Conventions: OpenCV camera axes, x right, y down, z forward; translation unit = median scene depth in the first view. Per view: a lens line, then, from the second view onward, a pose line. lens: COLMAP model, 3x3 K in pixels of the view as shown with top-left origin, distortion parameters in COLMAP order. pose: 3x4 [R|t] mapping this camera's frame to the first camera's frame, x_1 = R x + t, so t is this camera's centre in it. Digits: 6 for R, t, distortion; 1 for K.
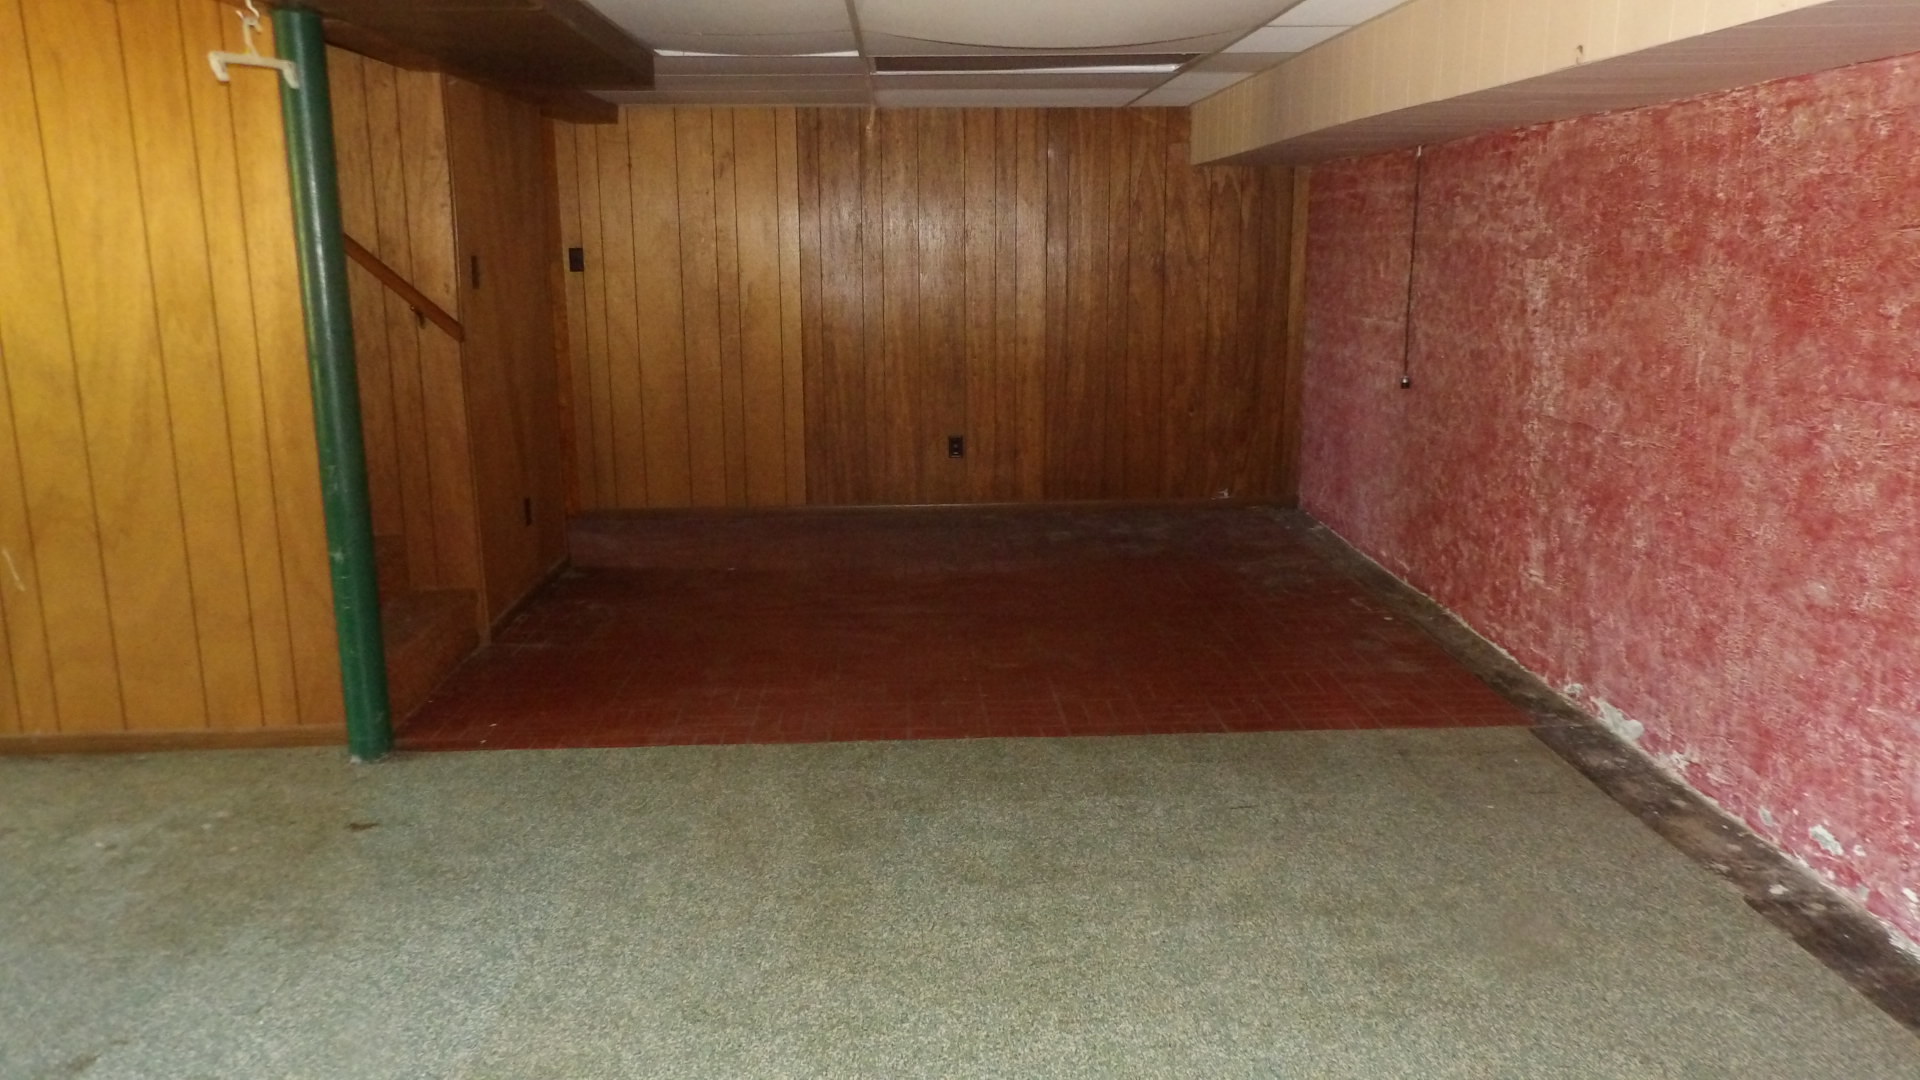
lens RADIAL K [[1368.8, 0, 955.8], [0, 1368.8, 530.7], [0, 0, 1]] dist [0.027898, 0.013945]
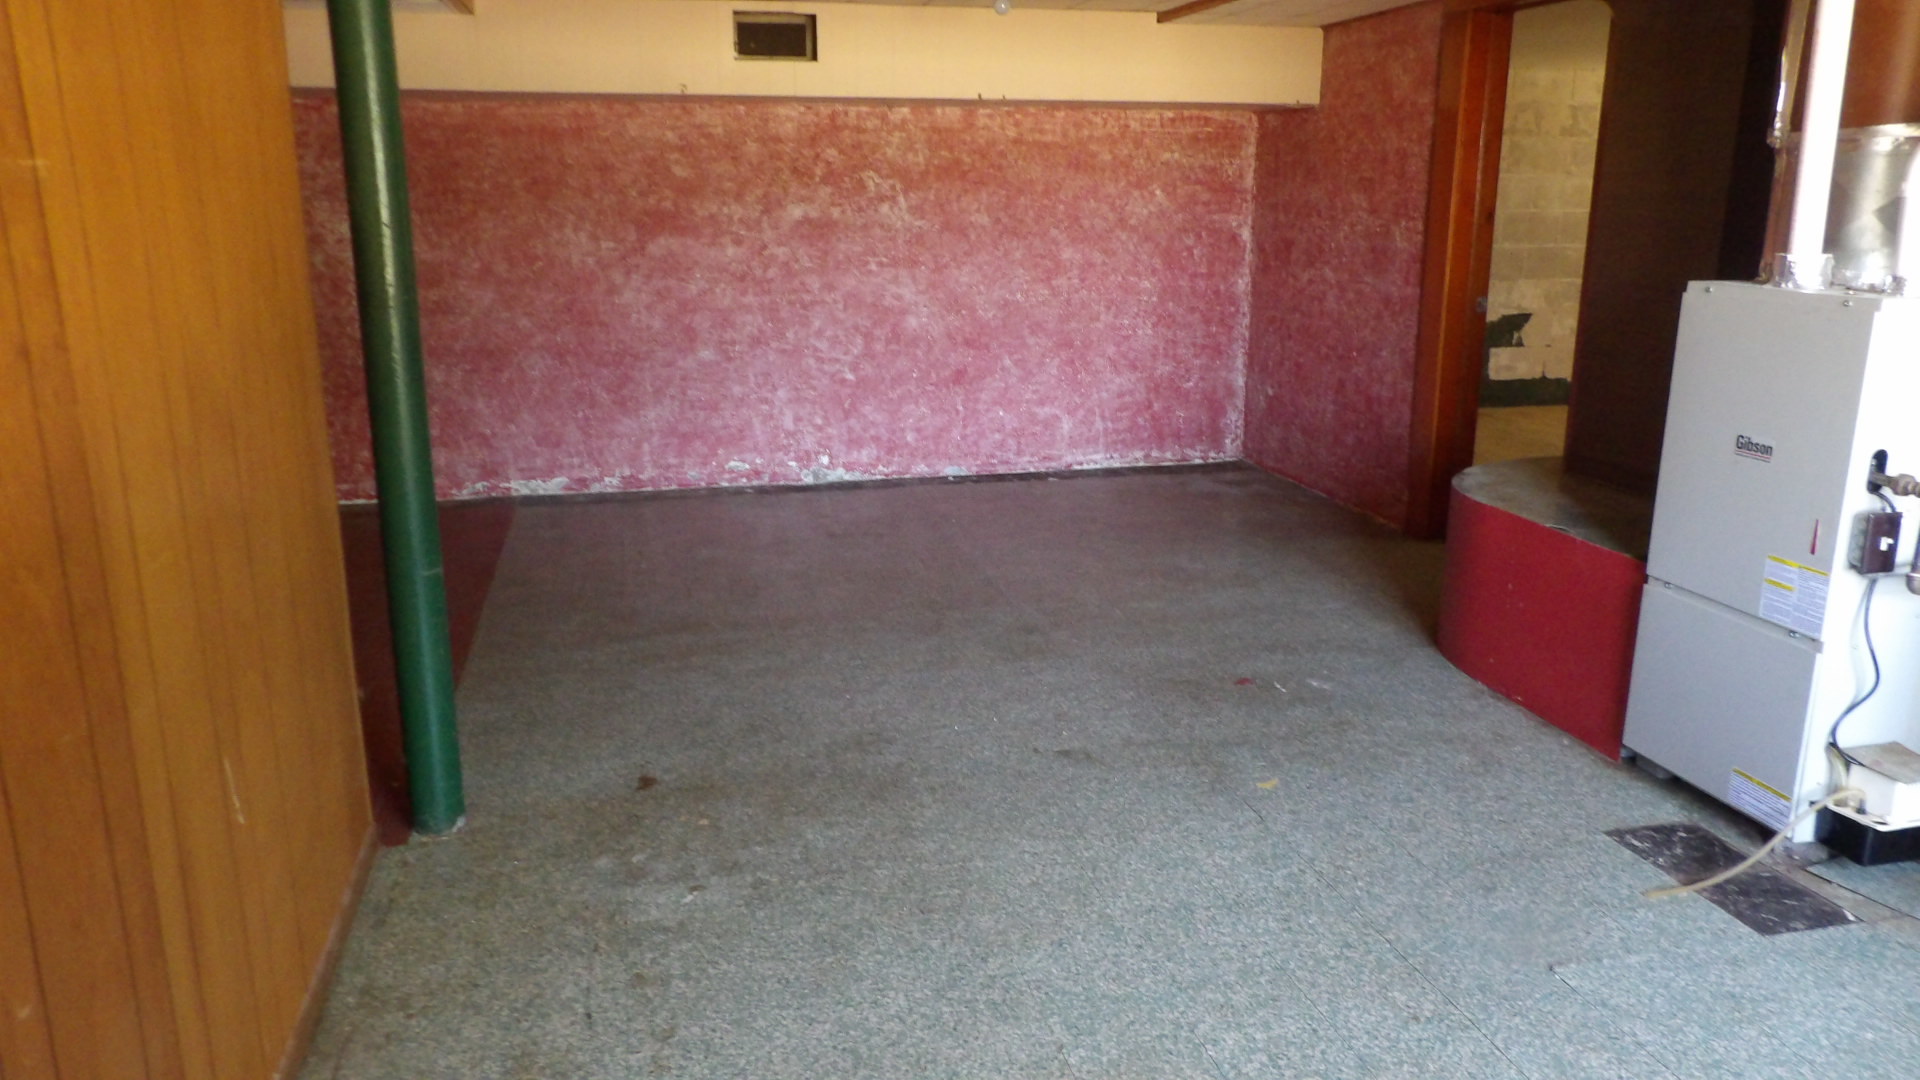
lens RADIAL K [[1368.8, 0, 955.6], [0, 1368.8, 542.9], [0, 0, 1]] dist [0.027898, 0.013945]
pose [[-0.207527, -0.225707, 0.951834, -1.354417], [0.205784, 0.941172, 0.268046, -0.151070], [-0.956340, 0.251499, -0.148871, 0.910471]]
